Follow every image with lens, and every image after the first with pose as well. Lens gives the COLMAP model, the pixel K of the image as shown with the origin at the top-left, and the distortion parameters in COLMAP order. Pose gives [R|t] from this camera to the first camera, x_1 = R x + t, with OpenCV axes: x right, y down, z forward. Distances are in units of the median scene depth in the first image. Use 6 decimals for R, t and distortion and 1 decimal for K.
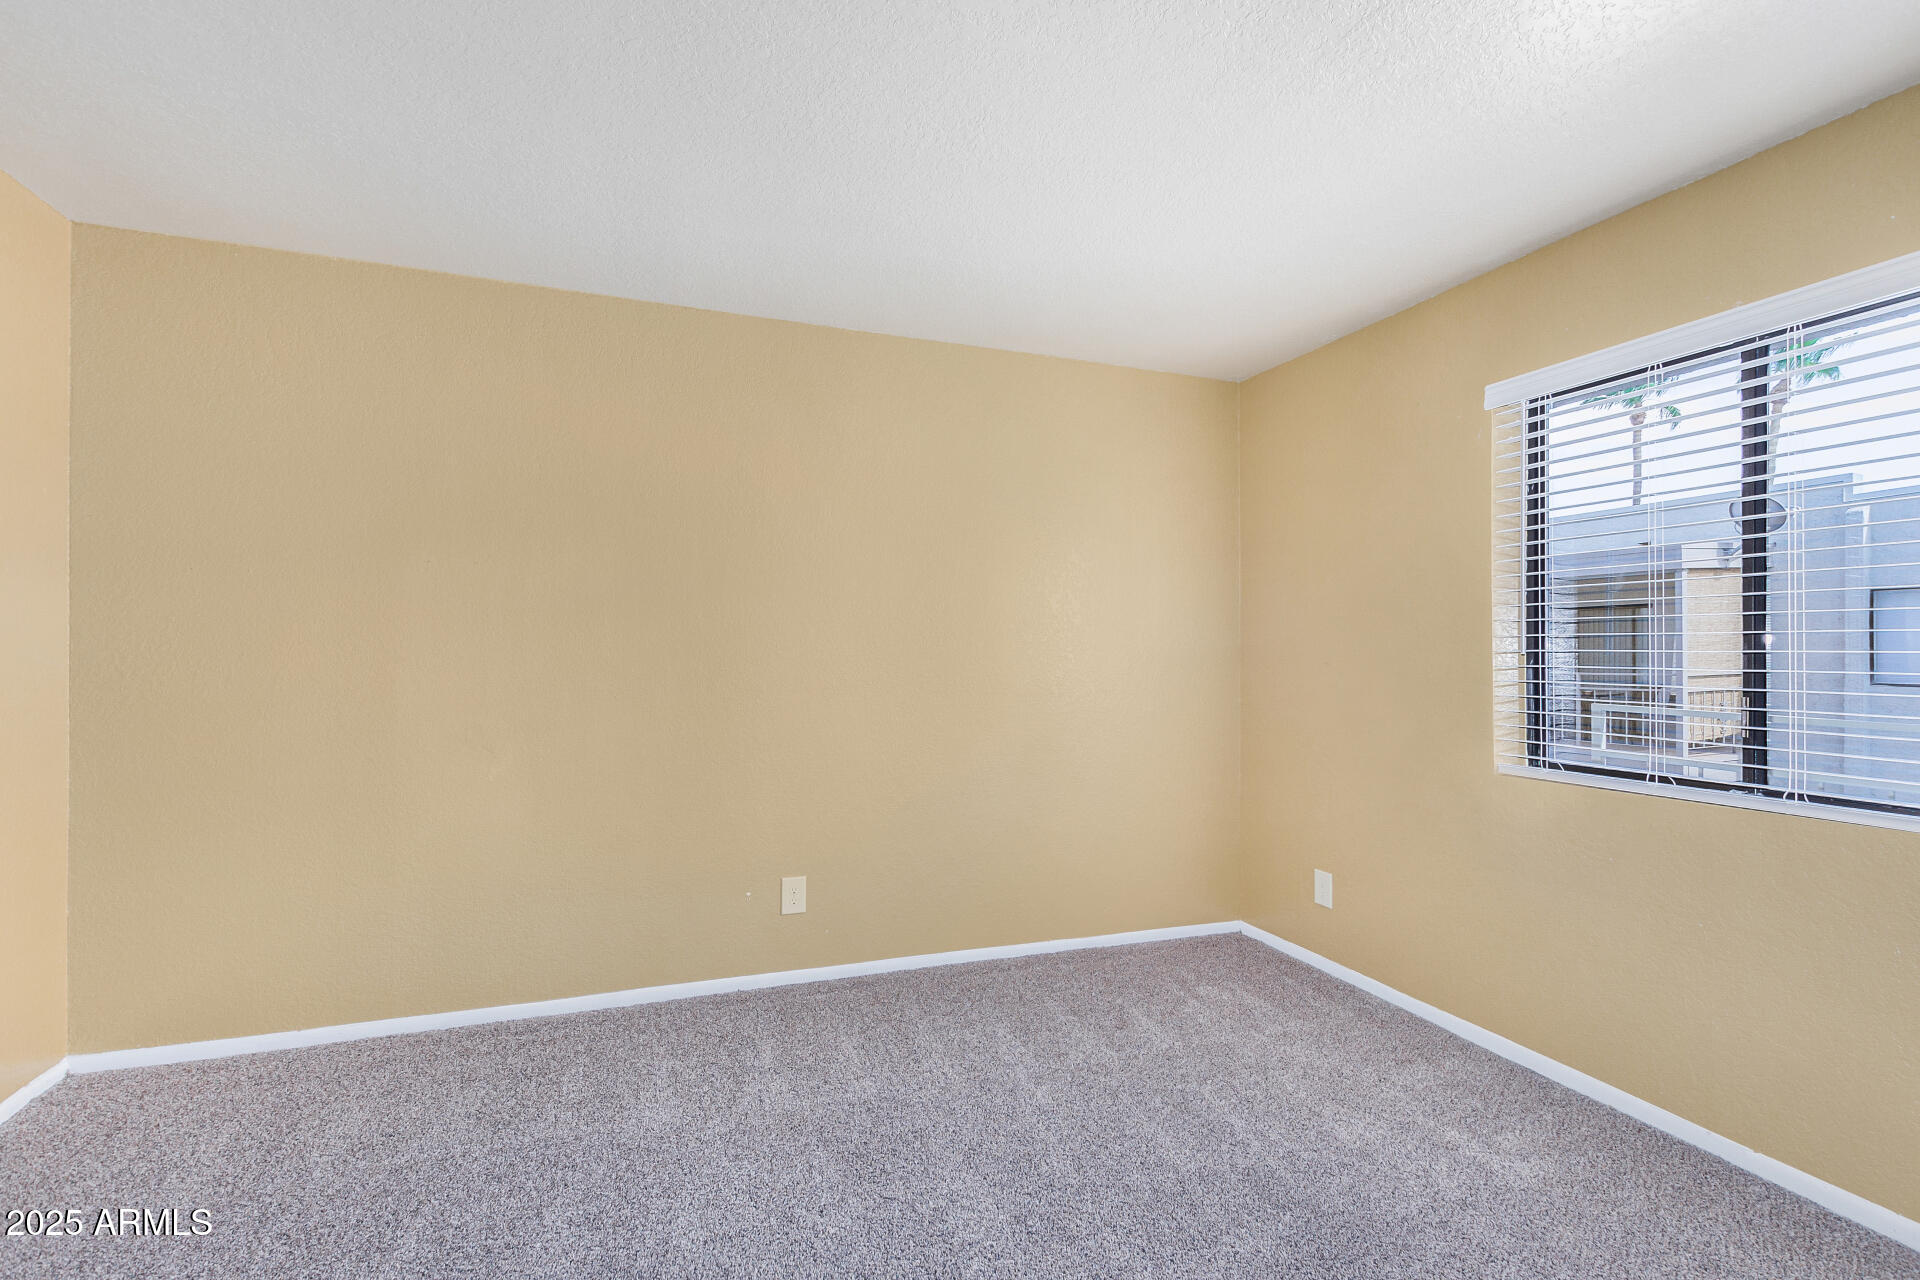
lens RADIAL K [[882.2, 0, 954.5], [0, 882.2, 646.0], [0, 0, 1]] dist [0.003750, -0.001033]
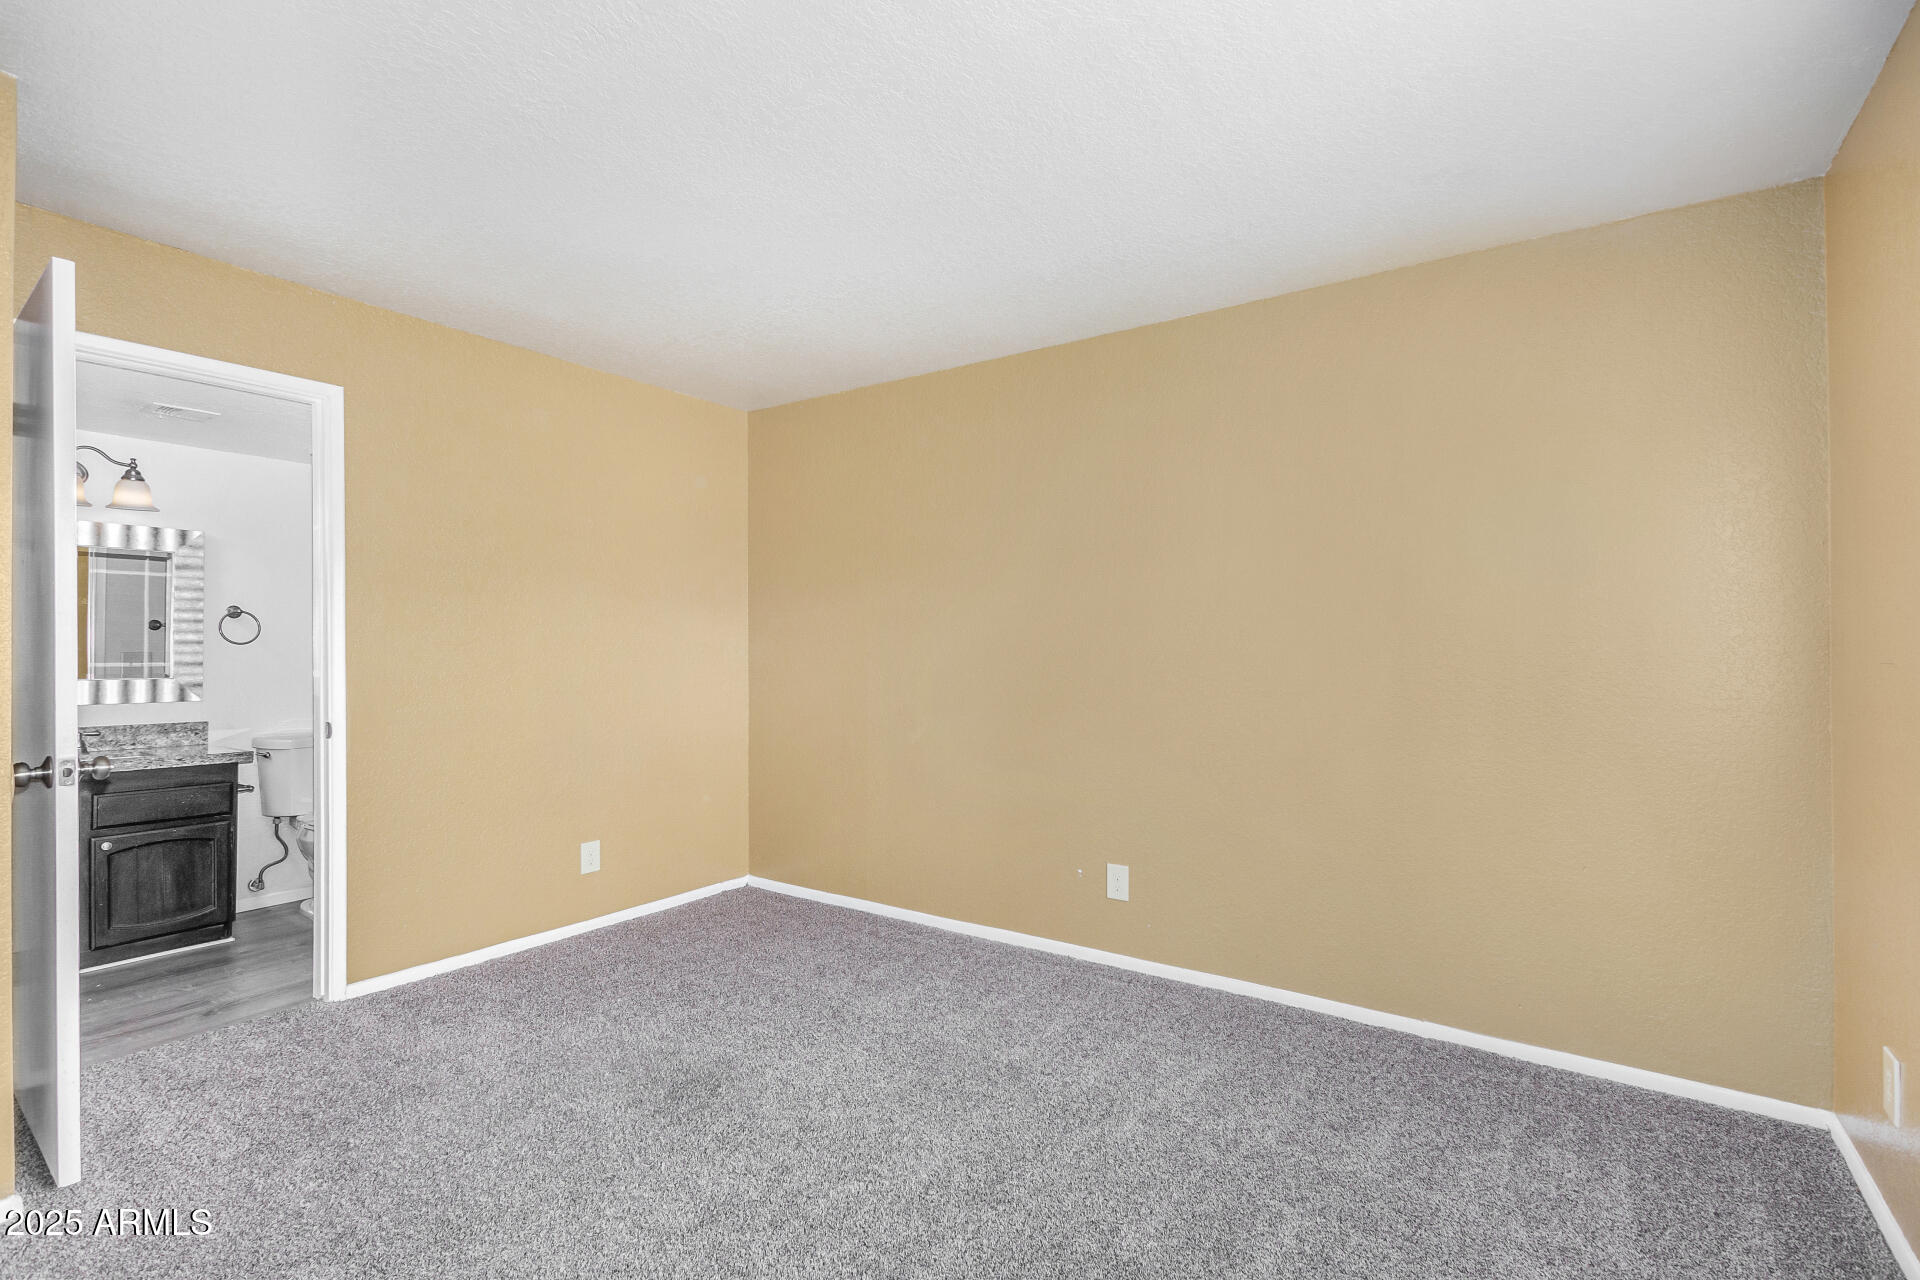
lens RADIAL K [[899.3, 0, 965.3], [0, 899.3, 645.0], [0, 0, 1]] dist [0.008040, -0.000671]
pose [[0.572595, -0.005628, -0.819819, 0.613717], [0.012212, 0.999924, 0.001665, -0.002647], [0.819748, -0.010965, 0.572620, 0.255125]]
